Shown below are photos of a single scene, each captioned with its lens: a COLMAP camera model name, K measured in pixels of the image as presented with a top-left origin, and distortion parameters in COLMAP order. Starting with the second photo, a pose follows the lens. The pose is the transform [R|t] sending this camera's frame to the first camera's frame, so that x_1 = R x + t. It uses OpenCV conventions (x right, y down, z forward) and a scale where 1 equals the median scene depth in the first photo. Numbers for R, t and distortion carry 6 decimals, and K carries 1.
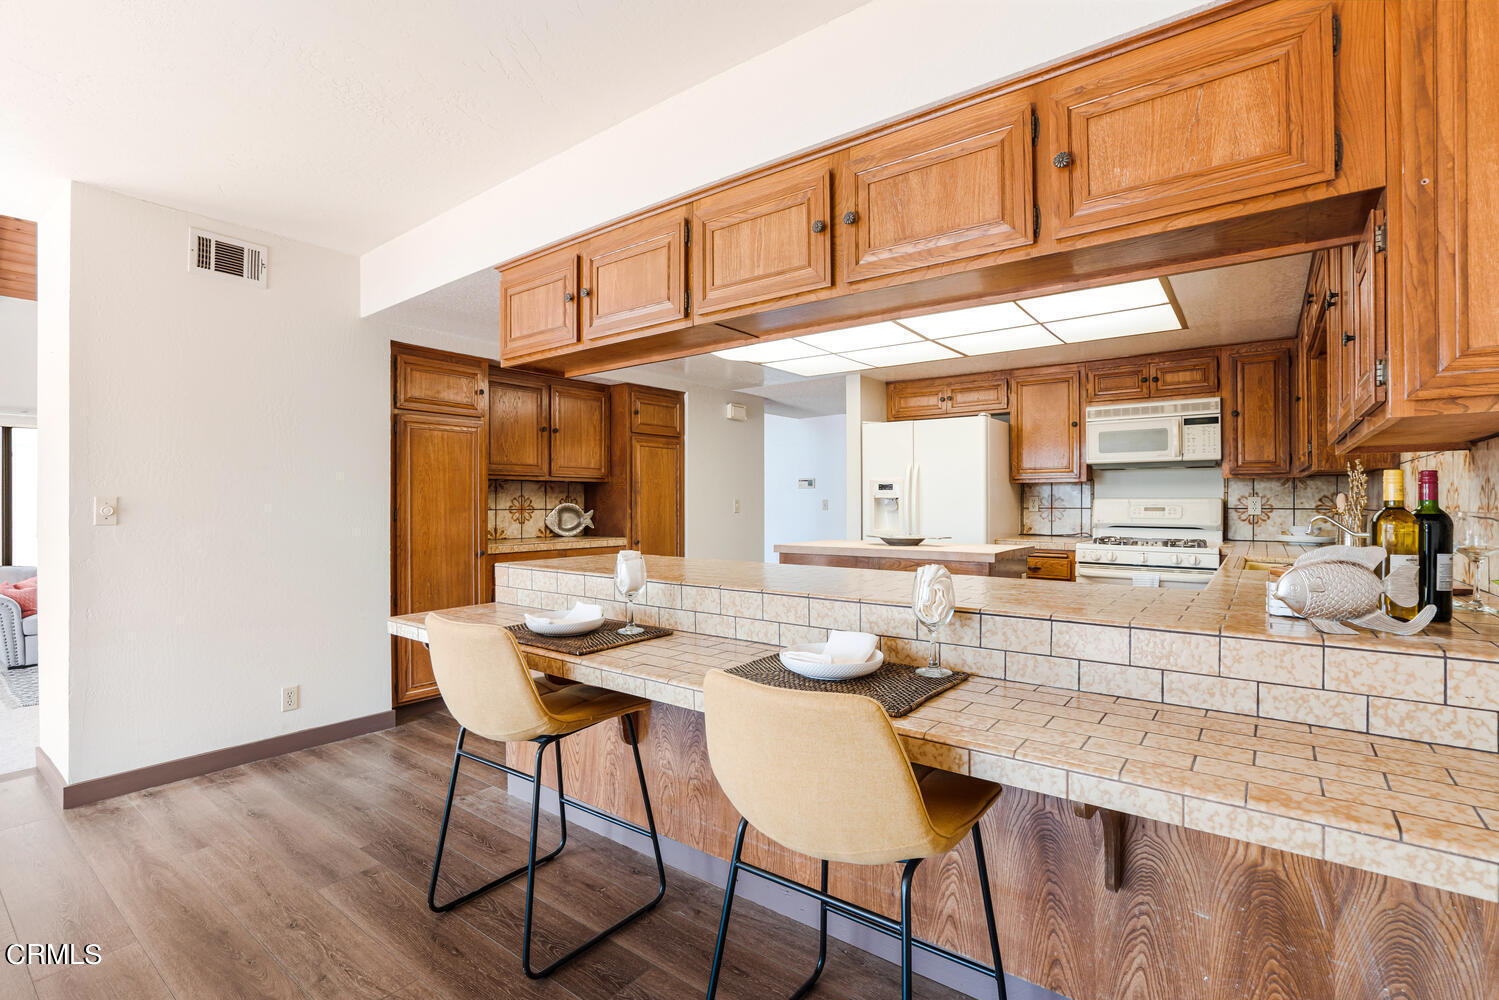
lens RADIAL K [[693.7, 0, 745.0], [0, 693.7, 501.3], [0, 0, 1]] dist [-0.070013, 0.036009]
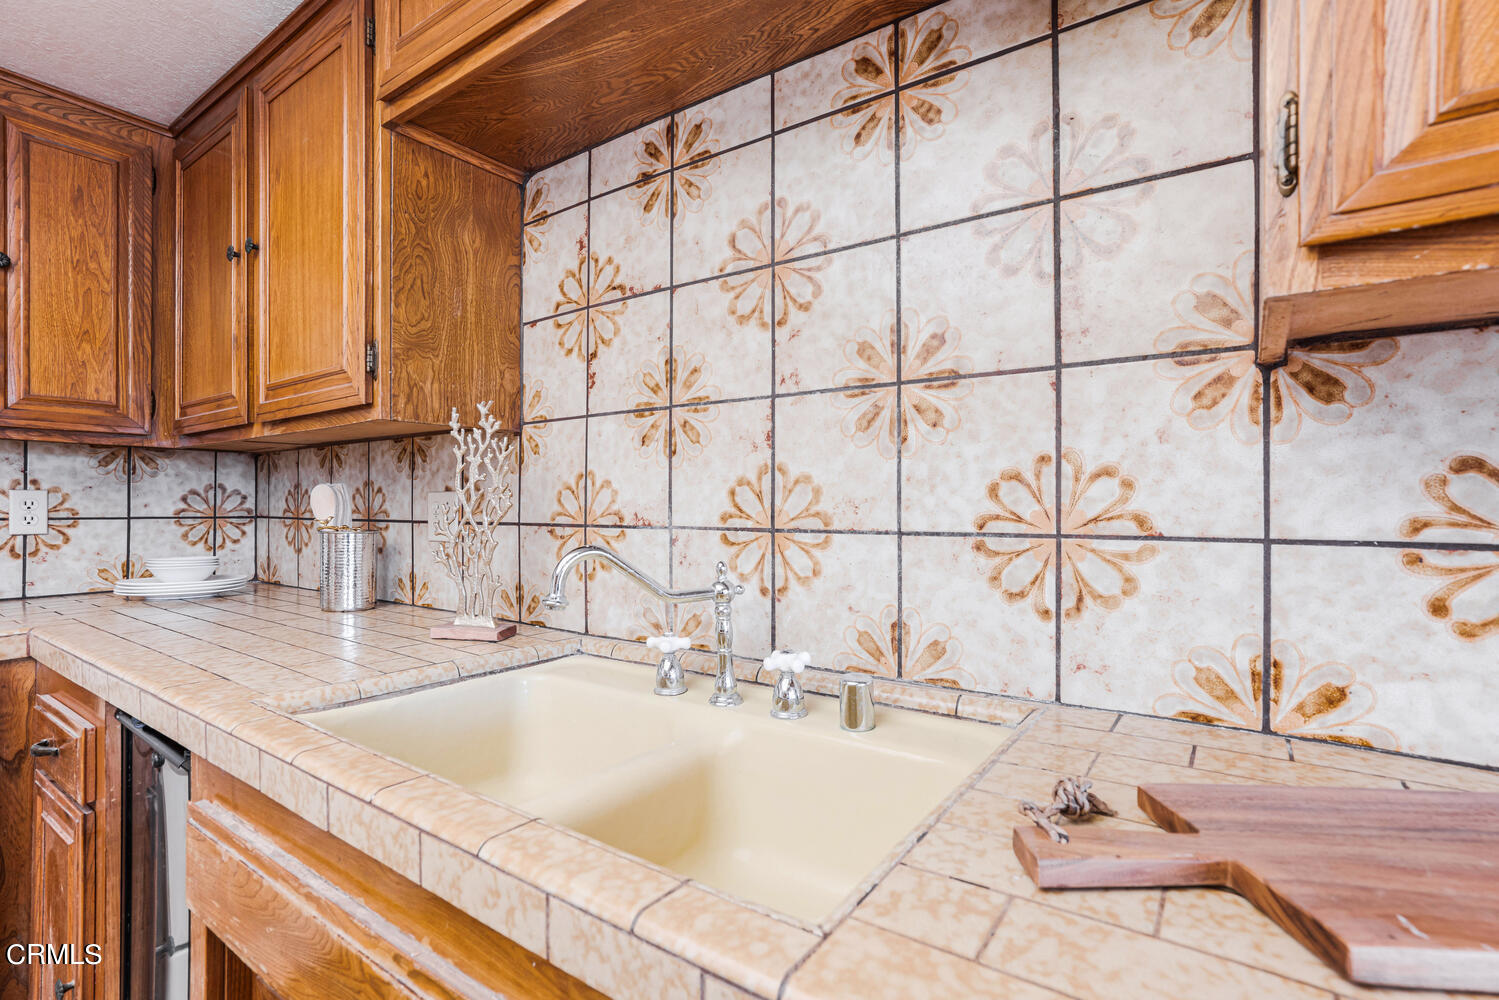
lens RADIAL K [[698.2, 0, 749.5], [0, 698.2, 500.0], [0, 0, 1]] dist [-0.044866, 0.023224]
pose [[-0.039166, 0.006361, 0.999212, 0.344446], [-0.003204, 0.999974, -0.006491, 0.000633], [-0.999228, -0.003456, -0.039144, 0.612163]]
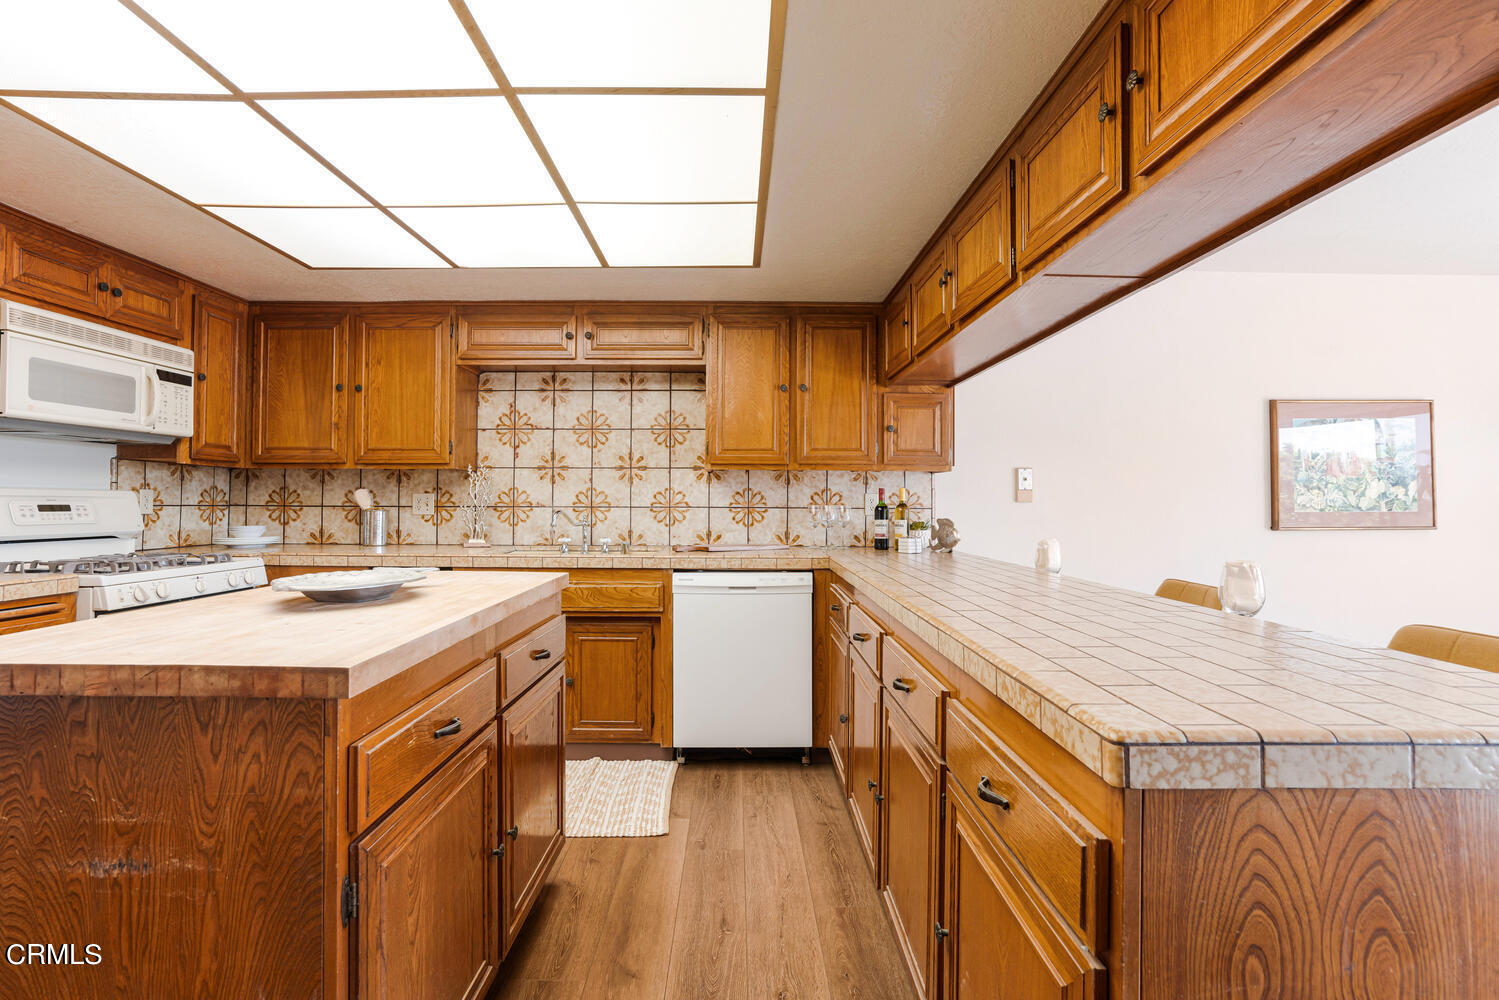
lens RADIAL K [[690.9, 0, 743.8], [0, 690.9, 490.3], [0, 0, 1]] dist [-0.053265, 0.020827]
pose [[-0.606786, 0.010884, 0.794791, -0.218663], [-0.006325, 0.999808, -0.018520, 0.003996], [-0.794840, -0.016265, -0.606601, 0.976180]]
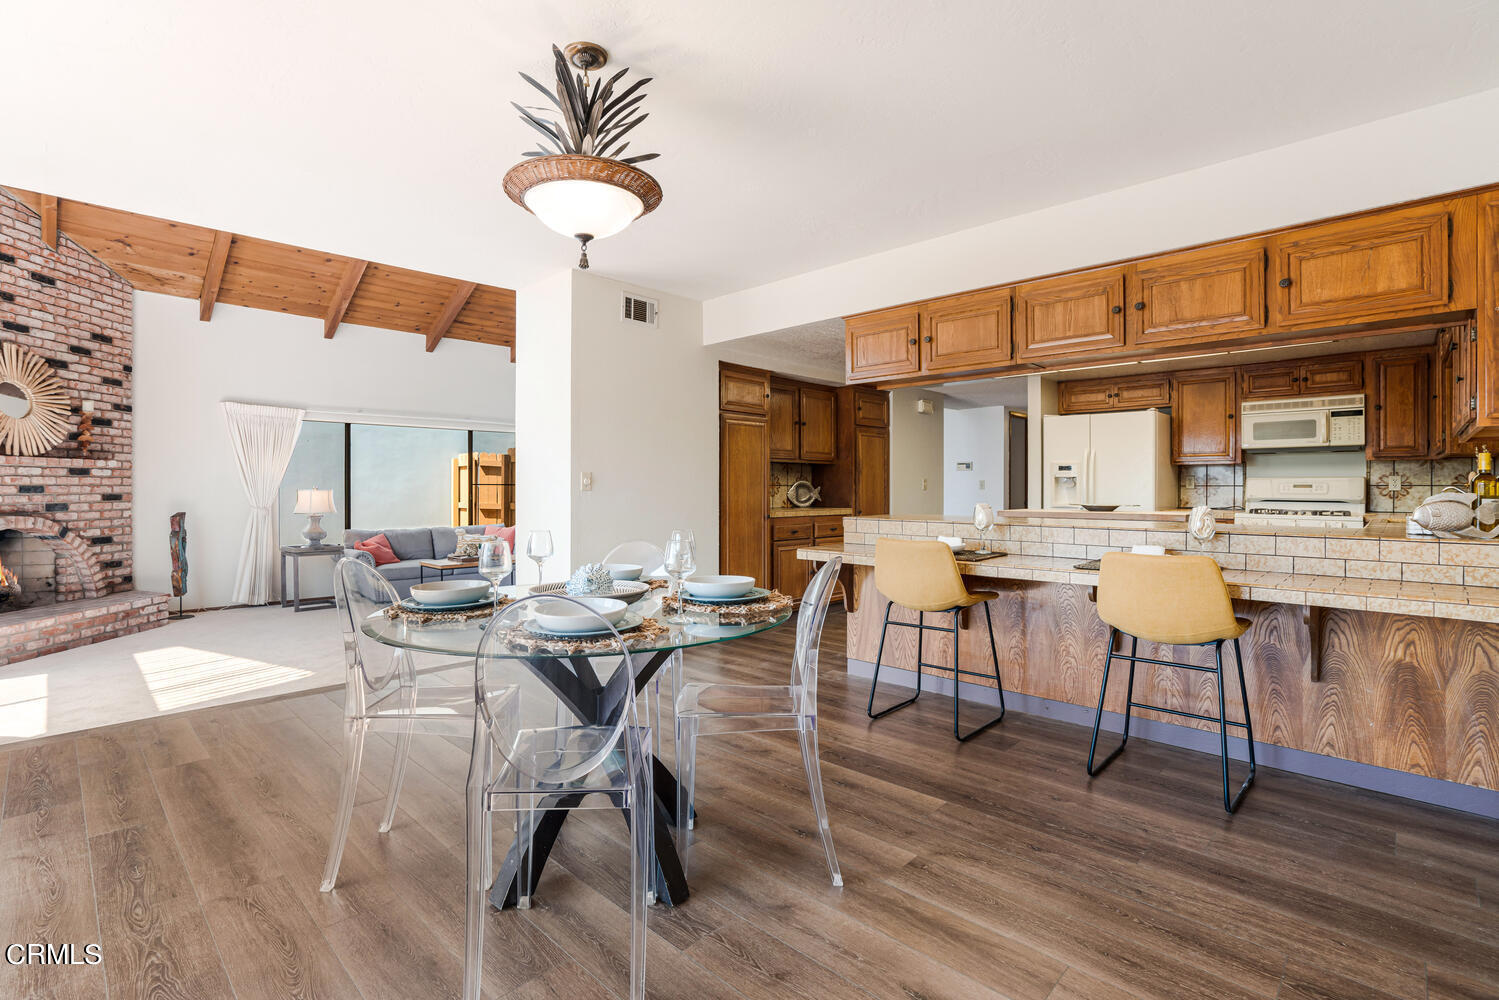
lens RADIAL K [[690.9, 0, 743.8], [0, 690.9, 490.3], [0, 0, 1]] dist [-0.053265, 0.020827]
pose [[0.992700, 0.003480, -0.120559, -0.265094], [-0.002727, 0.999976, 0.006408, 0.015533], [0.120579, -0.006033, 0.992685, -0.340229]]
